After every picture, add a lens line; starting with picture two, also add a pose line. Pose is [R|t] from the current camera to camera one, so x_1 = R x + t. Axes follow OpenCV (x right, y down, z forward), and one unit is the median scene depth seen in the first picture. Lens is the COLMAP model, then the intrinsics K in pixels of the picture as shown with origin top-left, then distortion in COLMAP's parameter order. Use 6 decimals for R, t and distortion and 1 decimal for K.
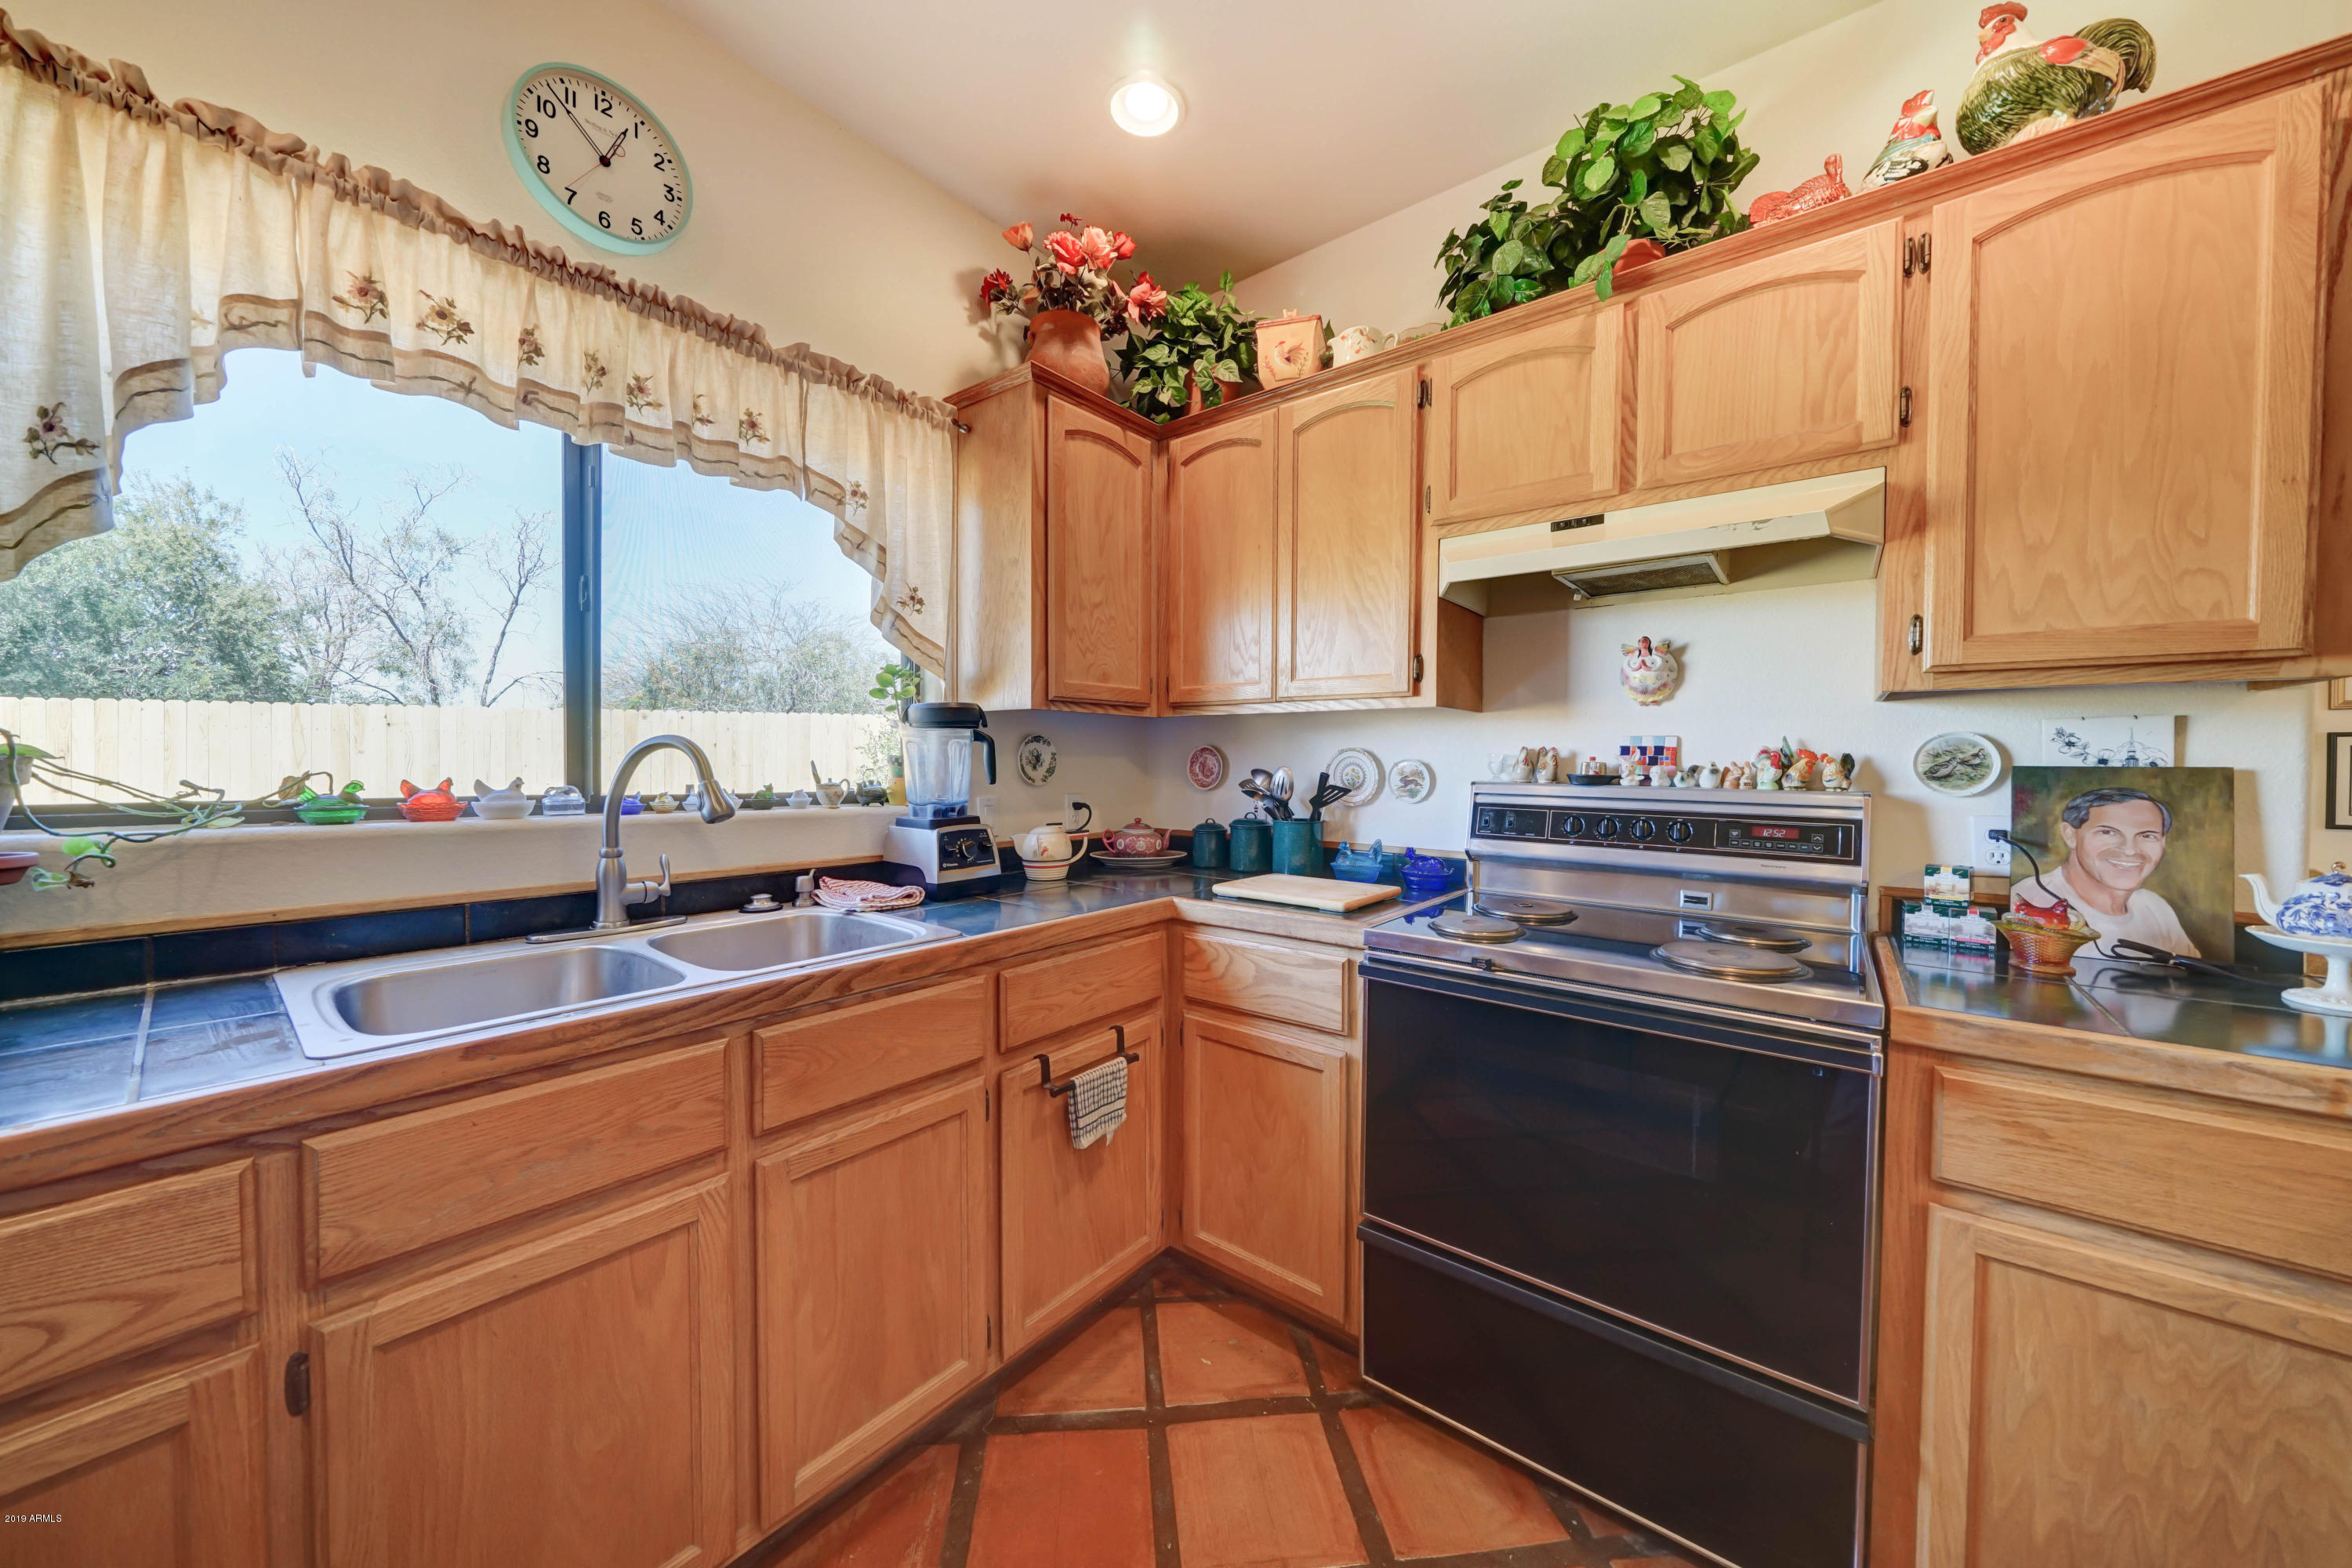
lens RADIAL K [[807.6, 0, 1191.3], [0, 807.6, 775.4], [0, 0, 1]] dist [-0.004245, 0.000083]
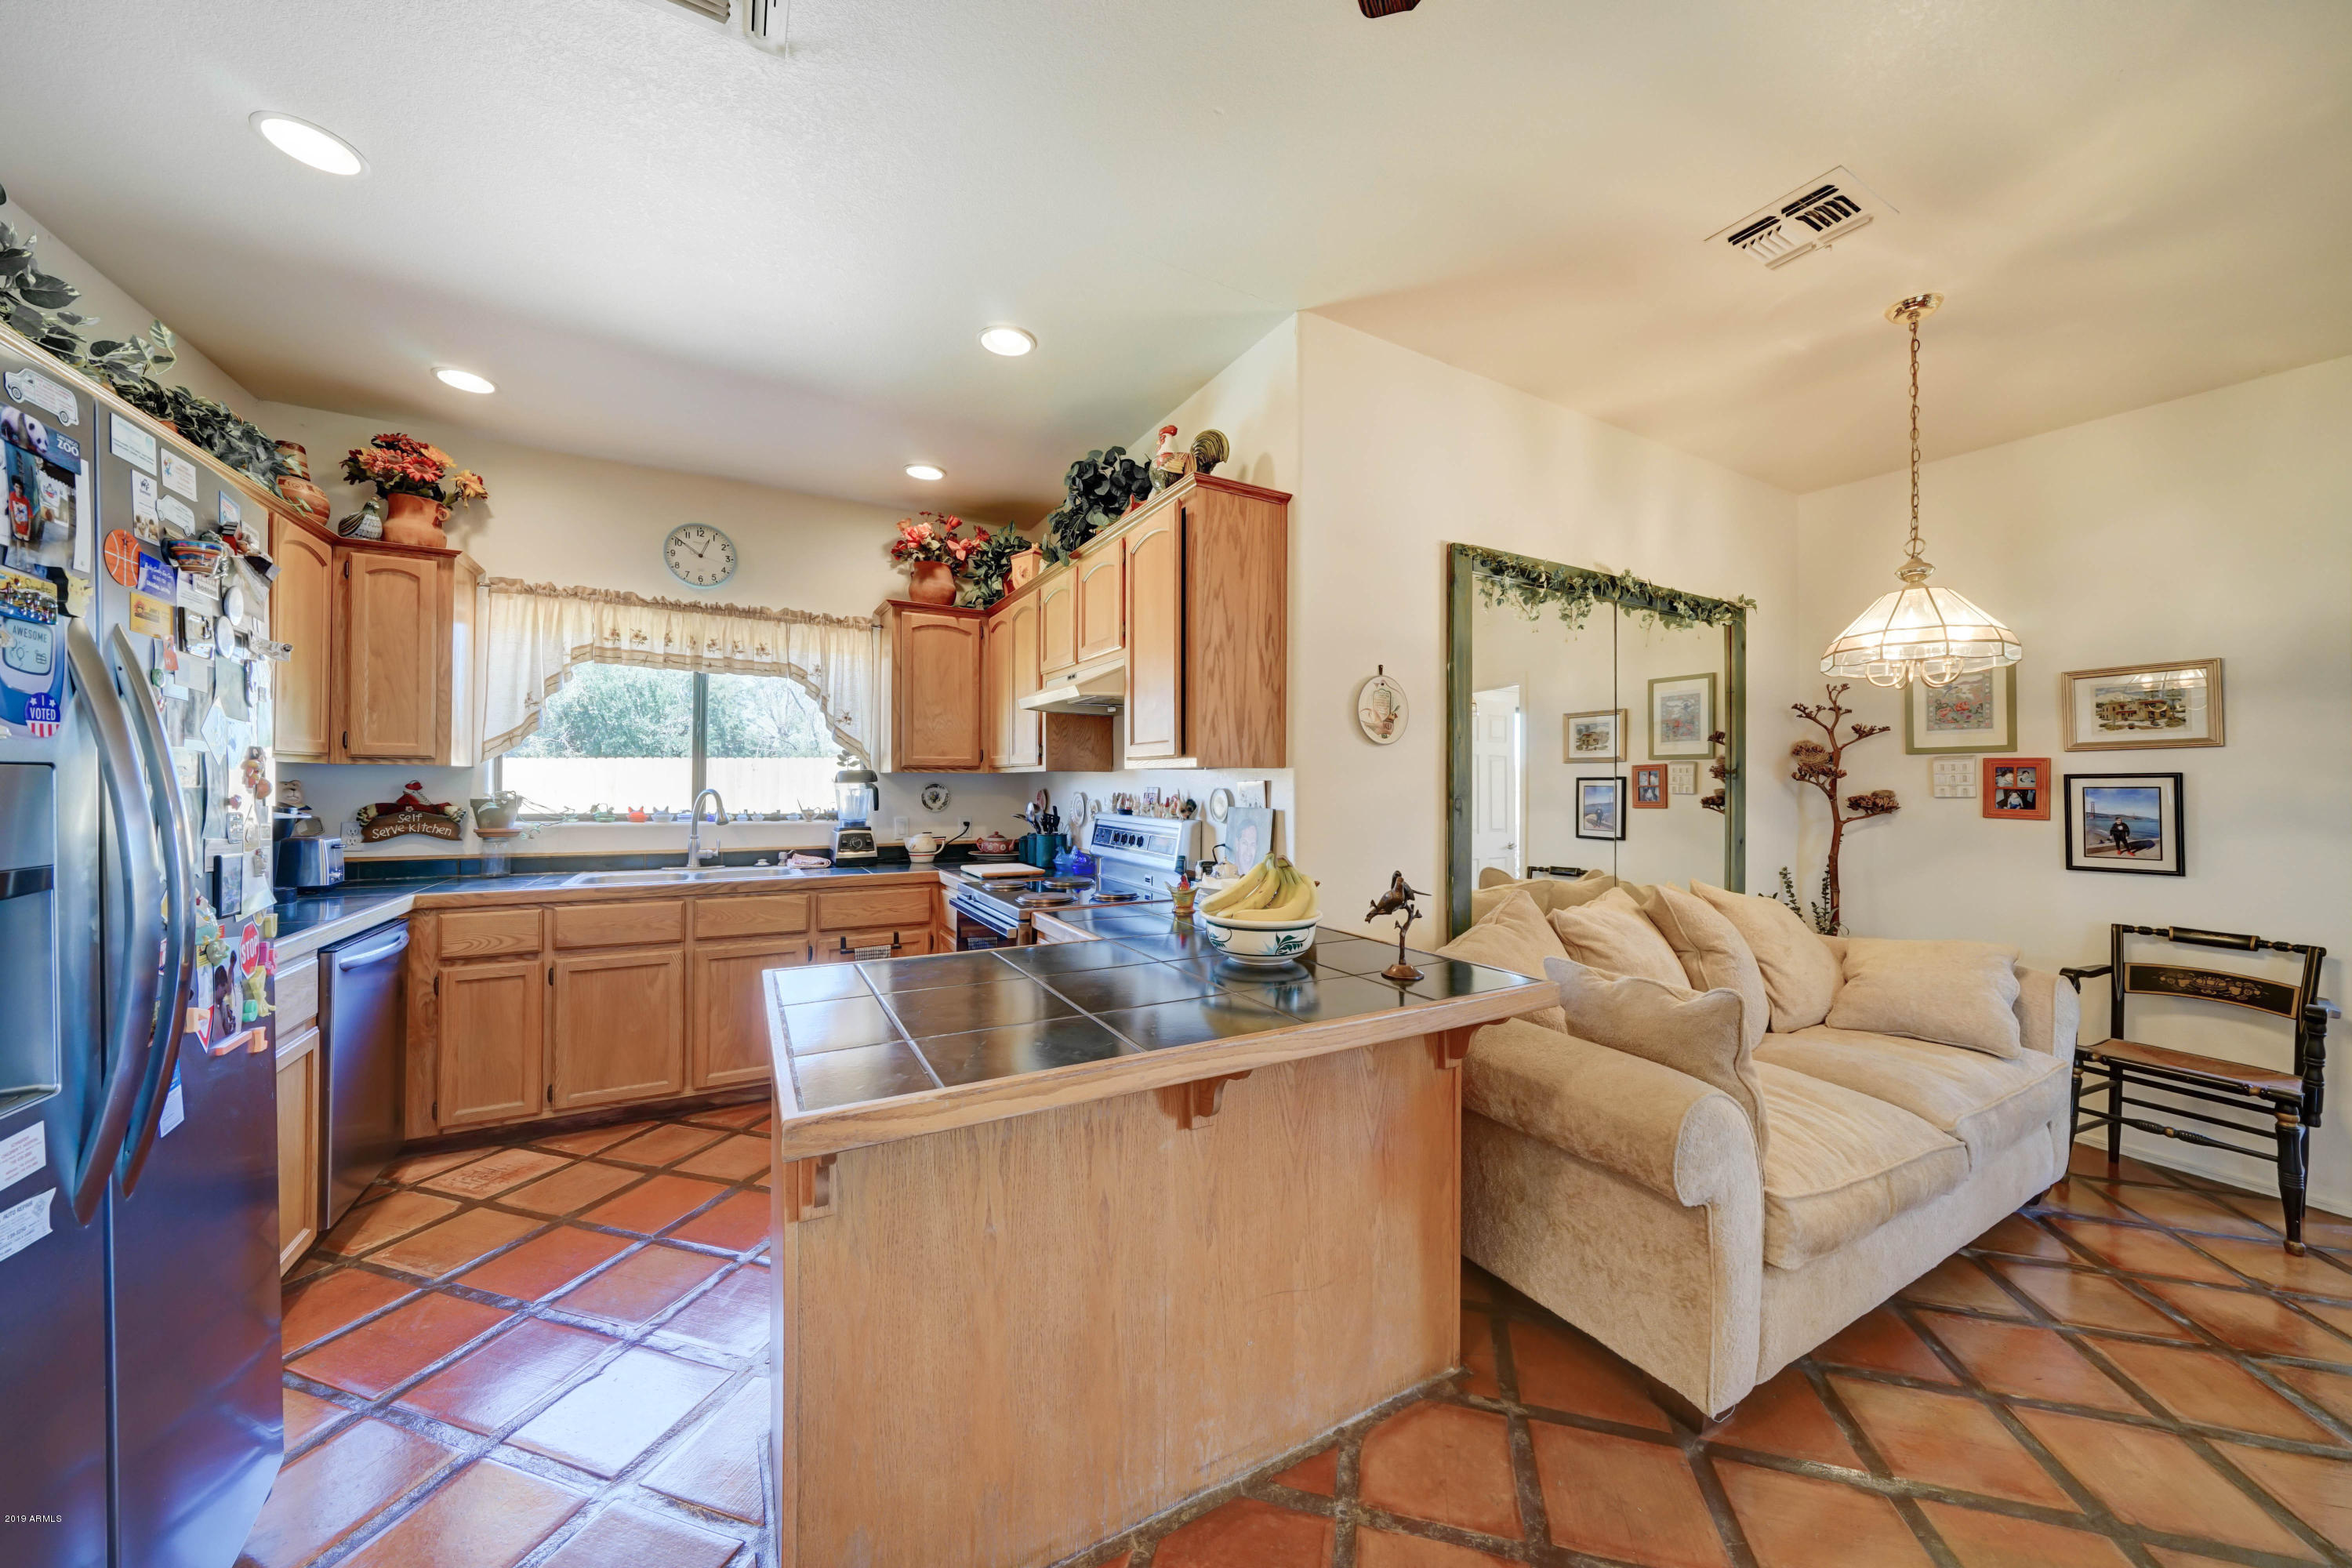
lens RADIAL K [[807.6, 0, 1185.6], [0, 807.6, 776.3], [0, 0, 1]] dist [-0.004245, 0.000083]
pose [[0.929534, -0.004876, -0.368705, 1.470490], [-0.007655, 0.999442, -0.032517, -0.018528], [0.368658, 0.033049, 0.928978, -0.683483]]
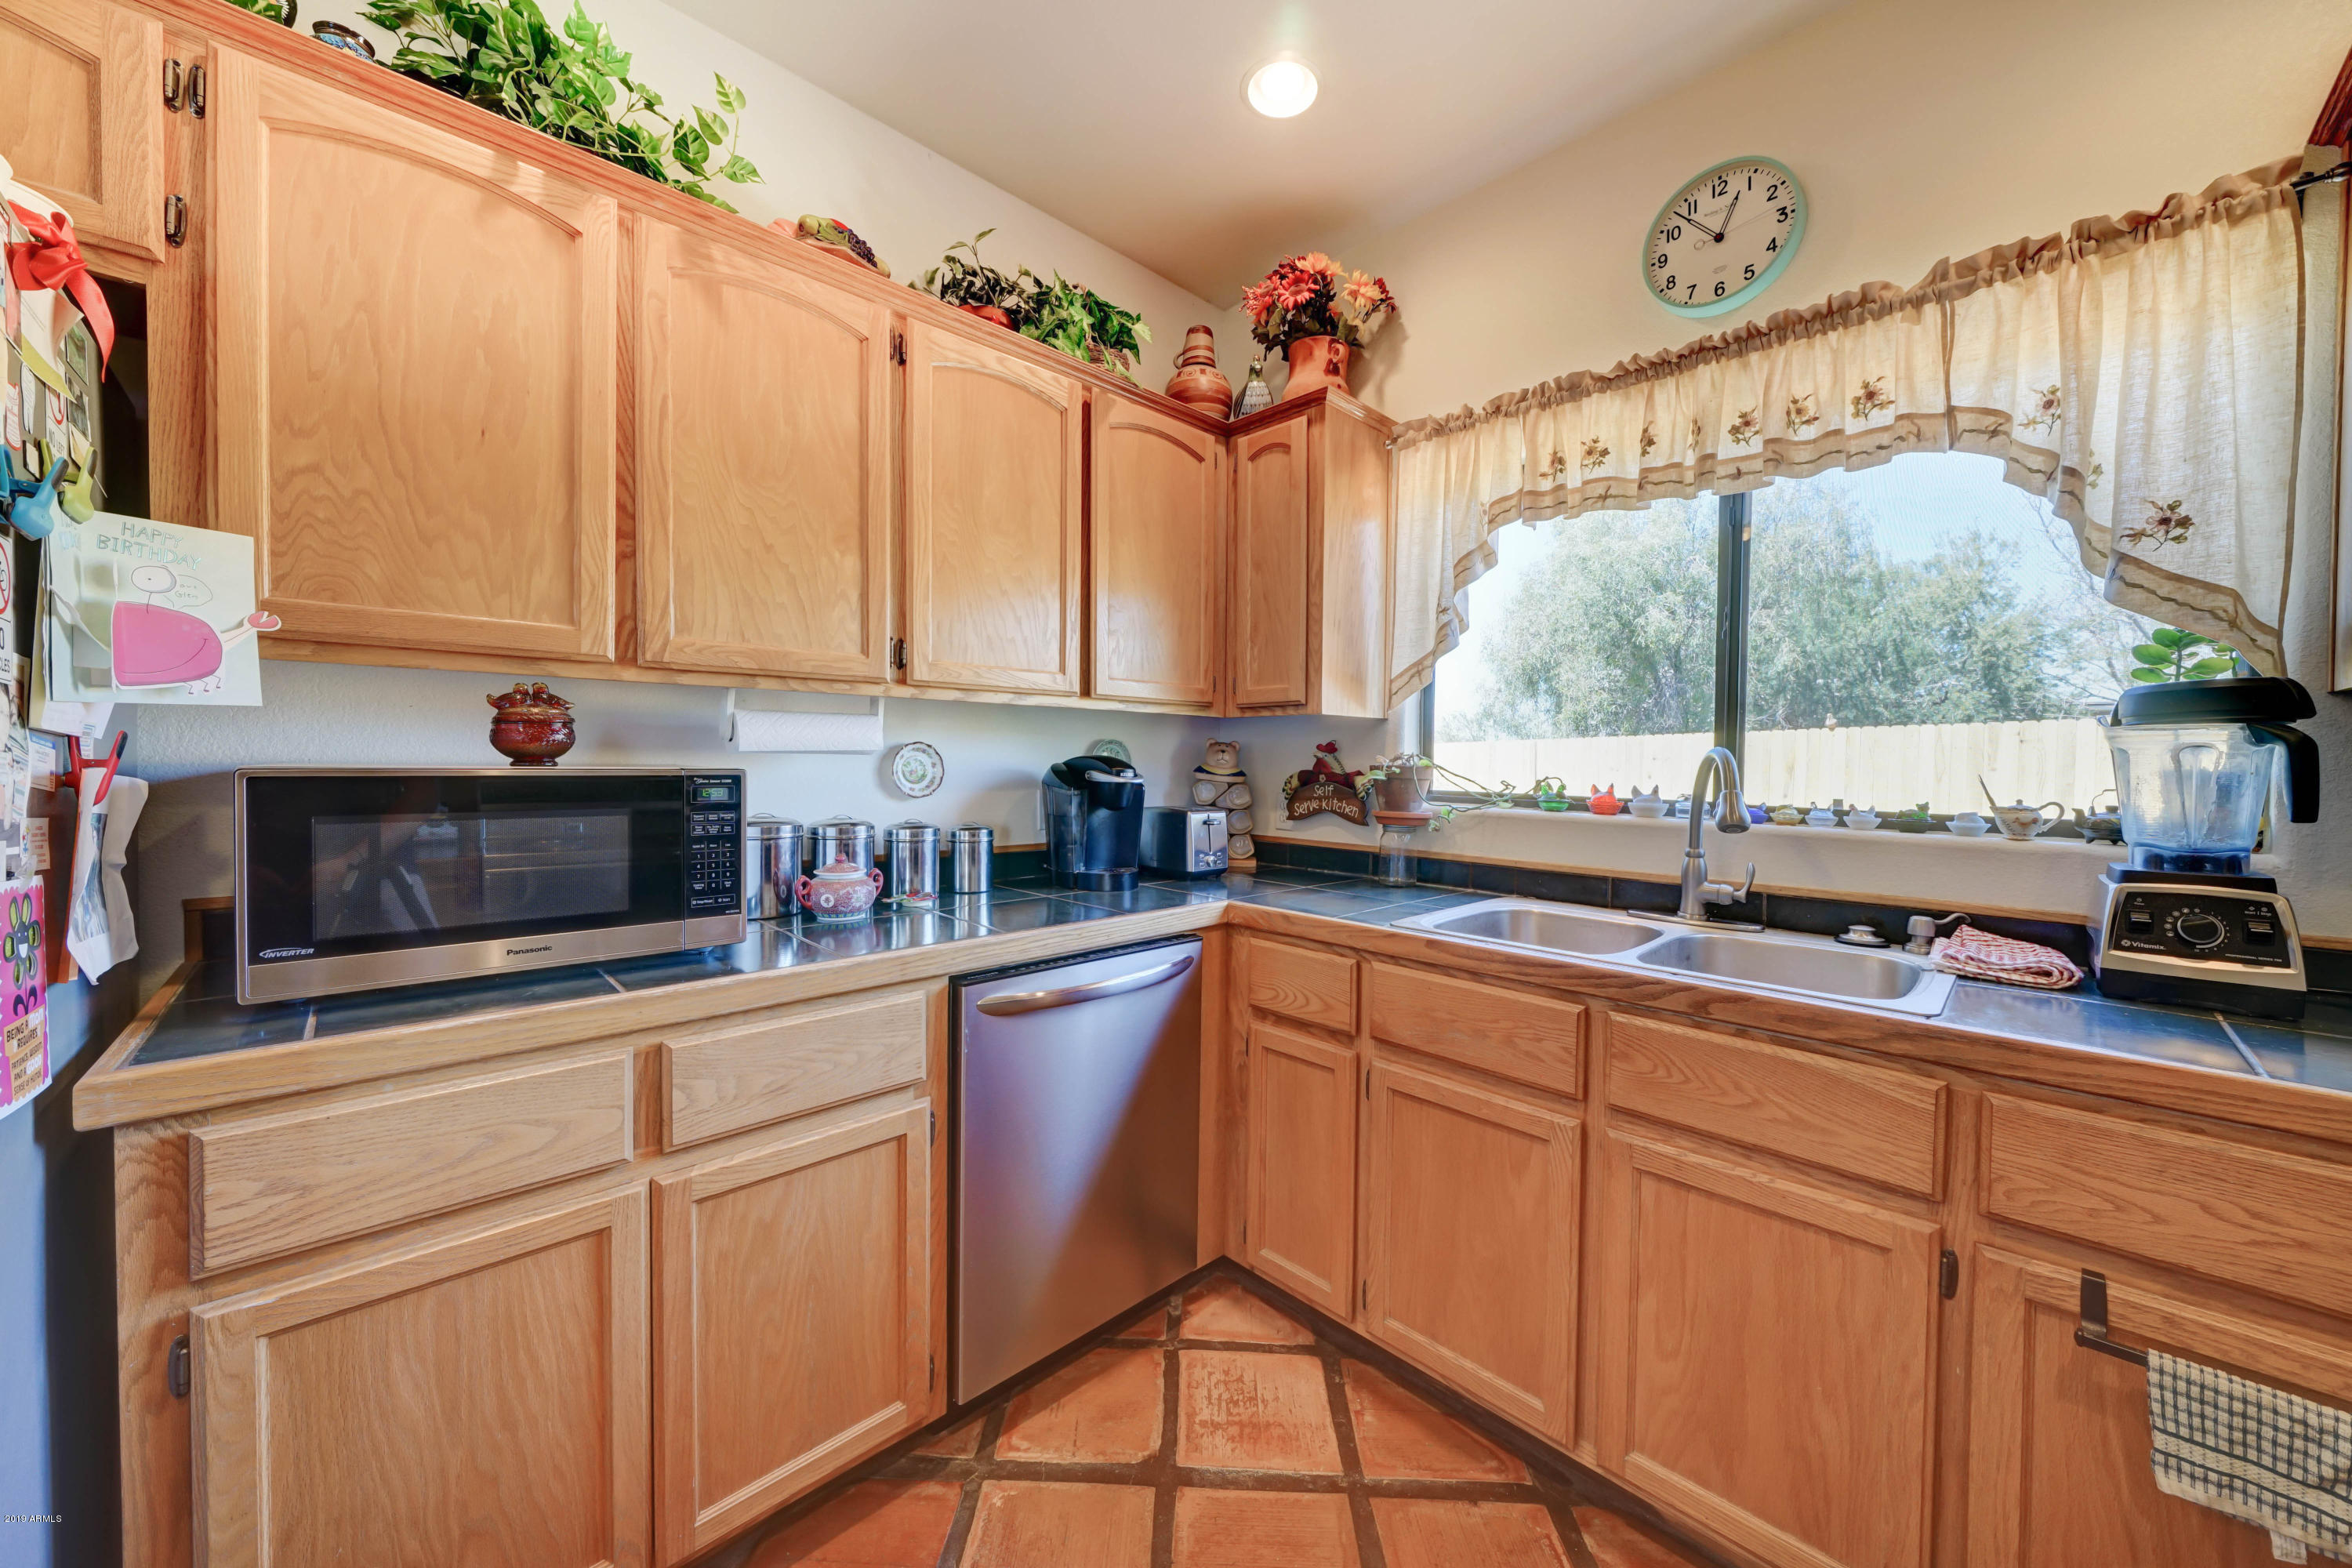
lens RADIAL K [[846.4, 0, 1178.4], [0, 846.4, 778.3], [0, 0, 1]] dist [-0.004981, 0.000573]
pose [[-0.125191, 0.011440, -0.992067, 0.509872], [-0.032653, 0.999344, 0.015645, -0.003769], [0.991595, 0.034352, -0.124736, 0.400289]]
